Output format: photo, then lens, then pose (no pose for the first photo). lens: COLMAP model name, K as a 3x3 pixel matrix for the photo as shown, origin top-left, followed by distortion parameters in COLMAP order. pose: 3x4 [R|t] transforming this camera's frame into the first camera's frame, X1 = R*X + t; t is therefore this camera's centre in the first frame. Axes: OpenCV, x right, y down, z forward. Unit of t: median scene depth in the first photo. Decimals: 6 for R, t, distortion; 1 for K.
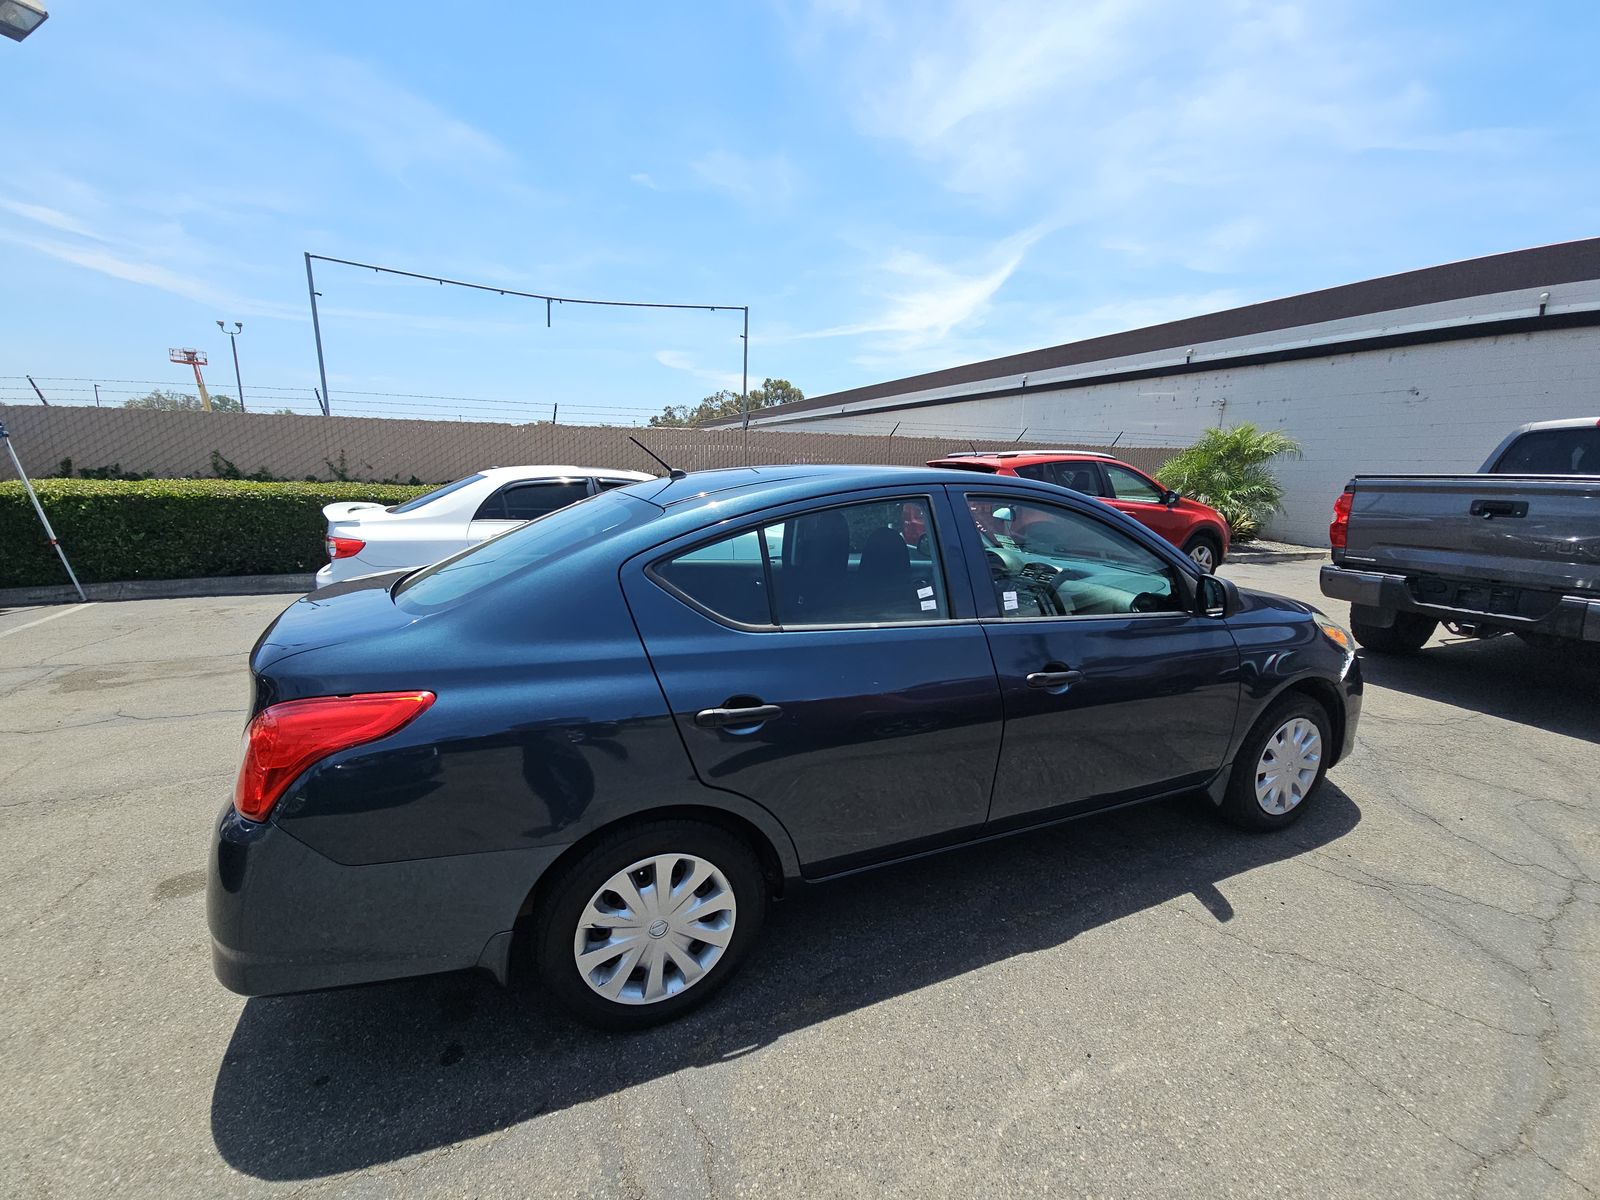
lens RADIAL K [[666.8, 0, 777.9], [0, 666.8, 597.5], [0, 0, 1]] dist [-0.002210, -0.000501]
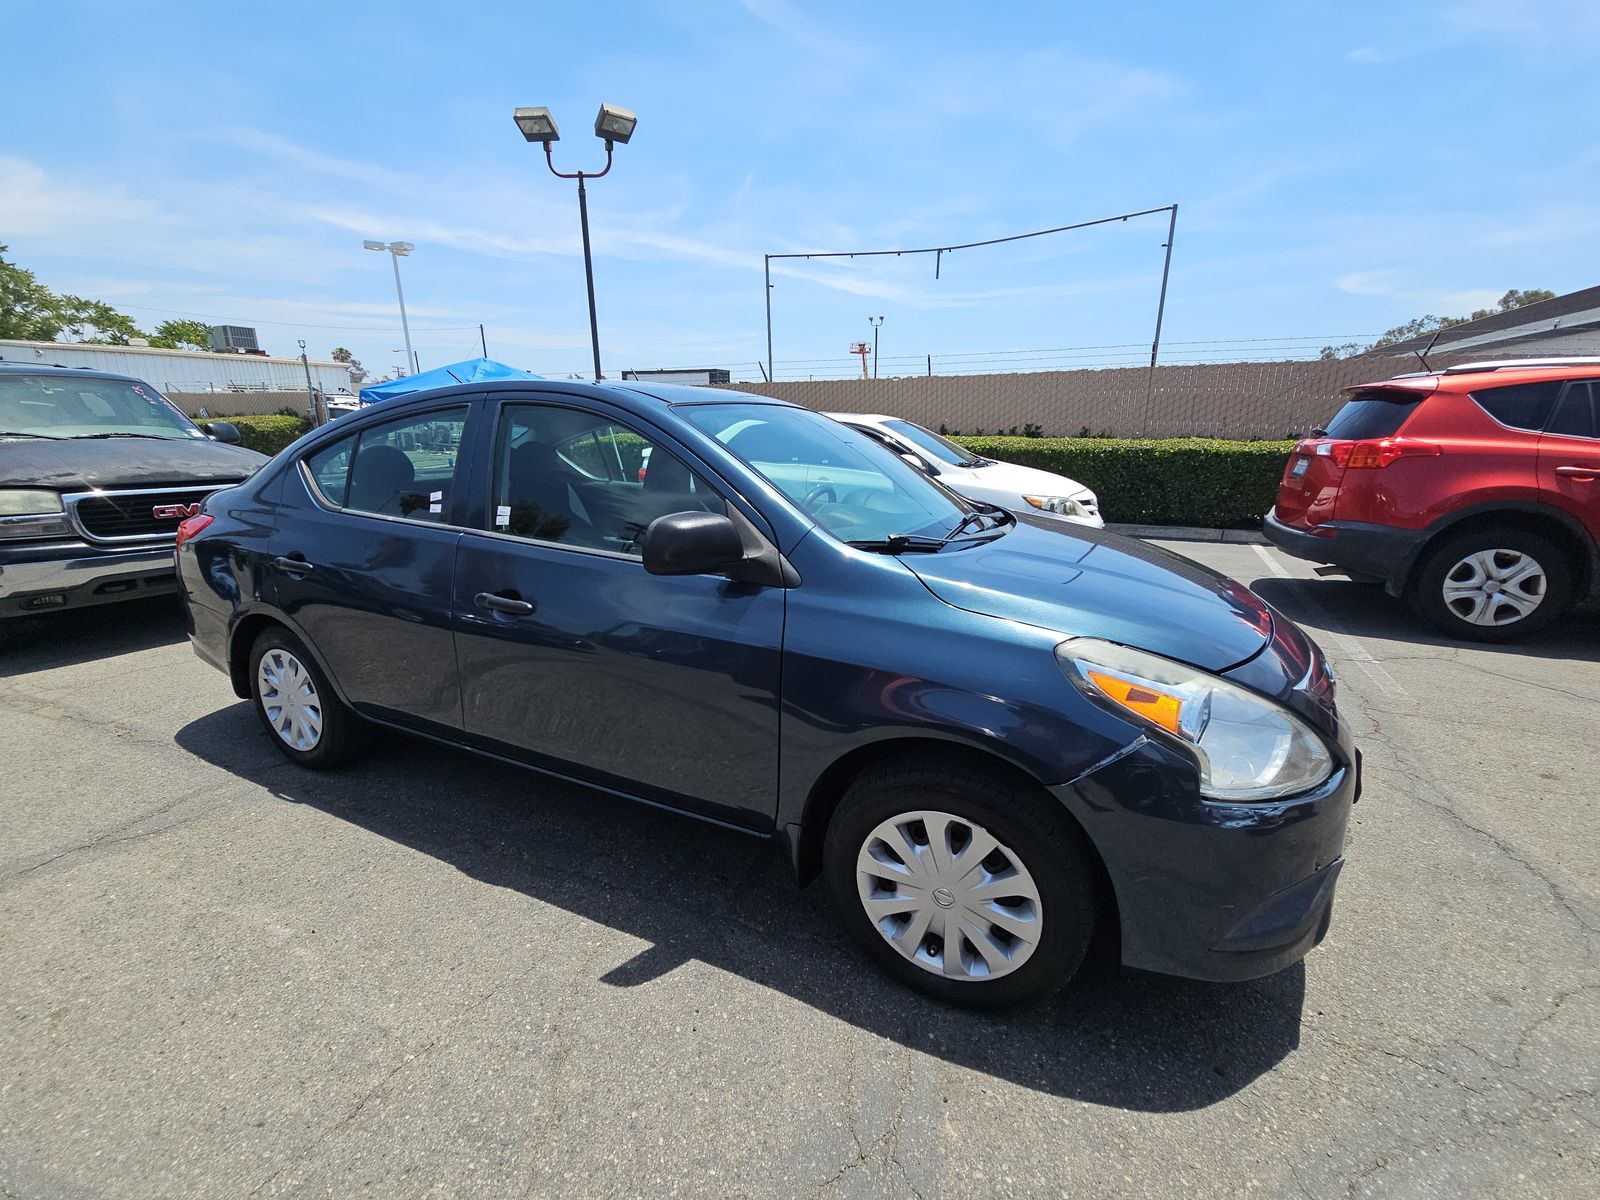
lens RADIAL K [[666.8, 0, 777.9], [0, 666.8, 597.5], [0, 0, 1]] dist [-0.002210, -0.000501]
pose [[0.646627, 0.170325, -0.743548, 0.340480], [-0.134680, 0.984932, 0.108495, -0.009121], [0.750823, 0.029985, 0.659822, 0.174057]]
